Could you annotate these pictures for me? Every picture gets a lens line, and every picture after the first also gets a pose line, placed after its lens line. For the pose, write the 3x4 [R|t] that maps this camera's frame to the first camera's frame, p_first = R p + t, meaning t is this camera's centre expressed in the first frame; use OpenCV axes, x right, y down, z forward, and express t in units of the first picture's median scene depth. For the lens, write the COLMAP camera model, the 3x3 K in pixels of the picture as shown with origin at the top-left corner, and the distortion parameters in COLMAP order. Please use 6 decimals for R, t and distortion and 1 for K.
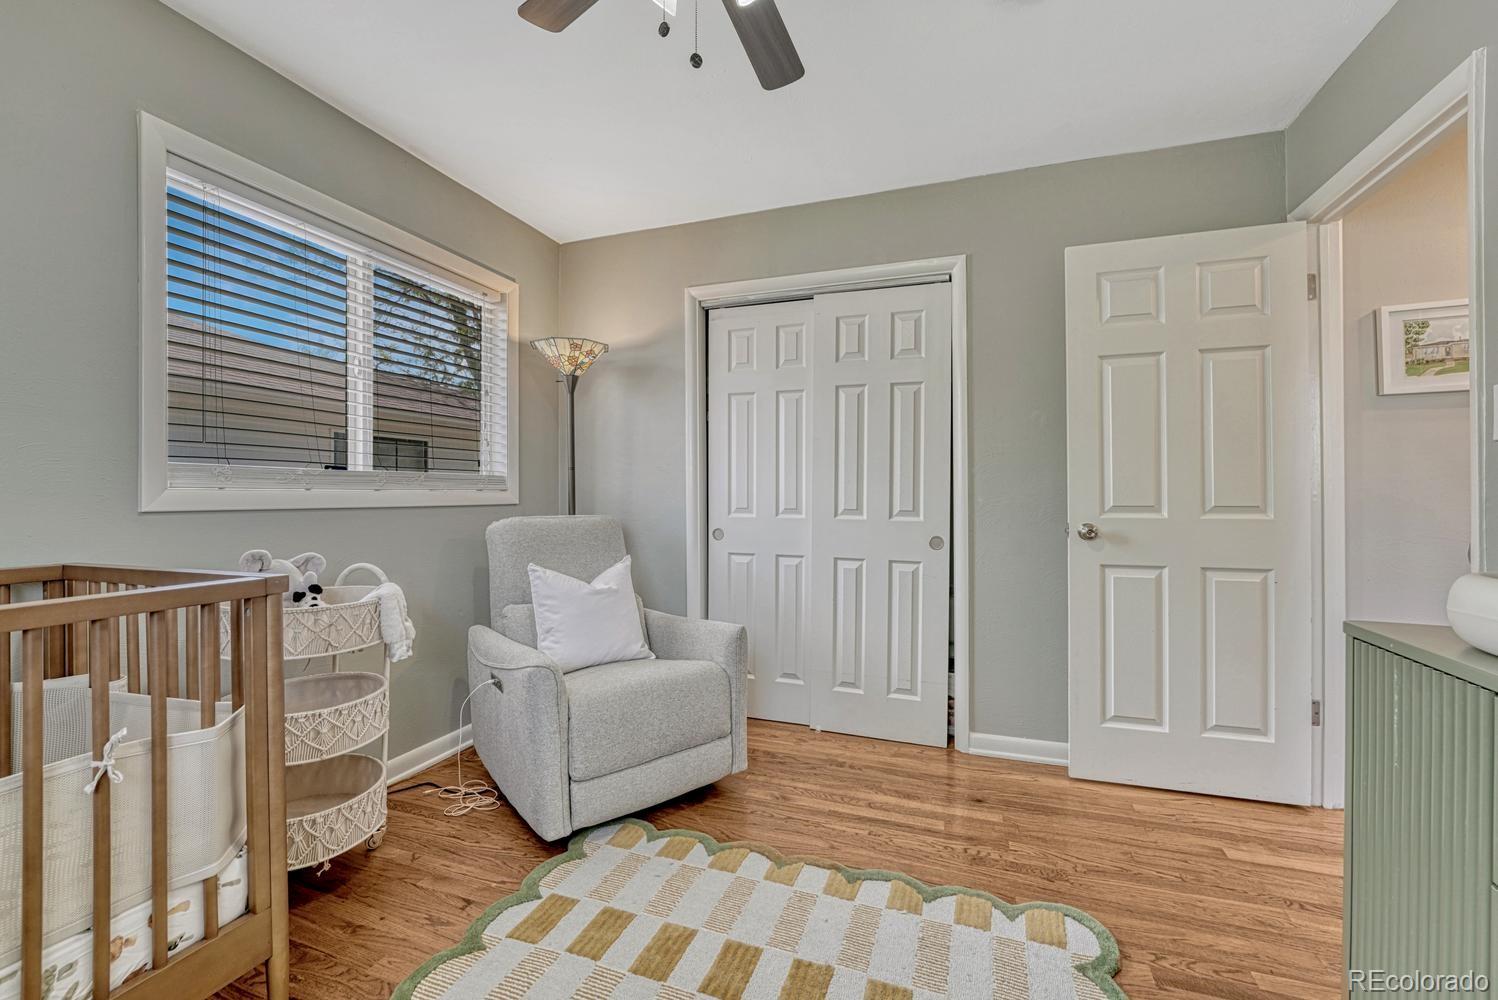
lens RADIAL K [[626.5, 0, 747.3], [0, 626.5, 489.3], [0, 0, 1]] dist [-0.000173, 0.000041]
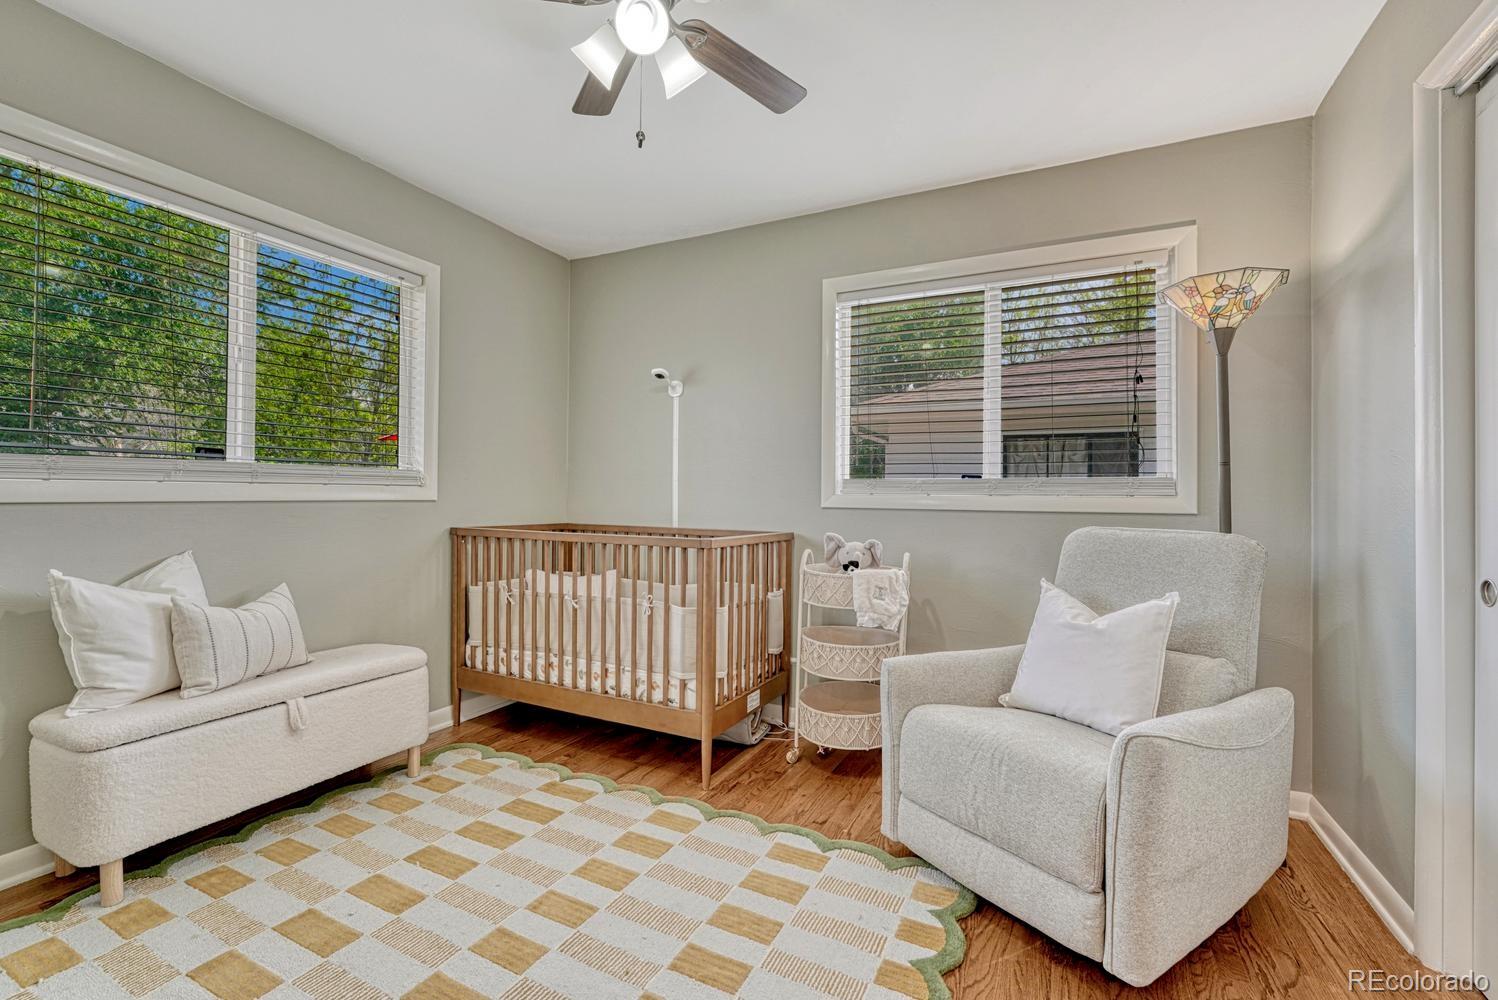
lens RADIAL K [[641.7, 0, 752.6], [0, 641.7, 499.8], [0, 0, 1]] dist [-0.001121, 0.000372]
pose [[-0.107449, 0.000676, -0.994210, 0.794481], [-0.003870, 0.999992, 0.001098, 0.012622], [0.994203, 0.003965, -0.107445, 0.941604]]
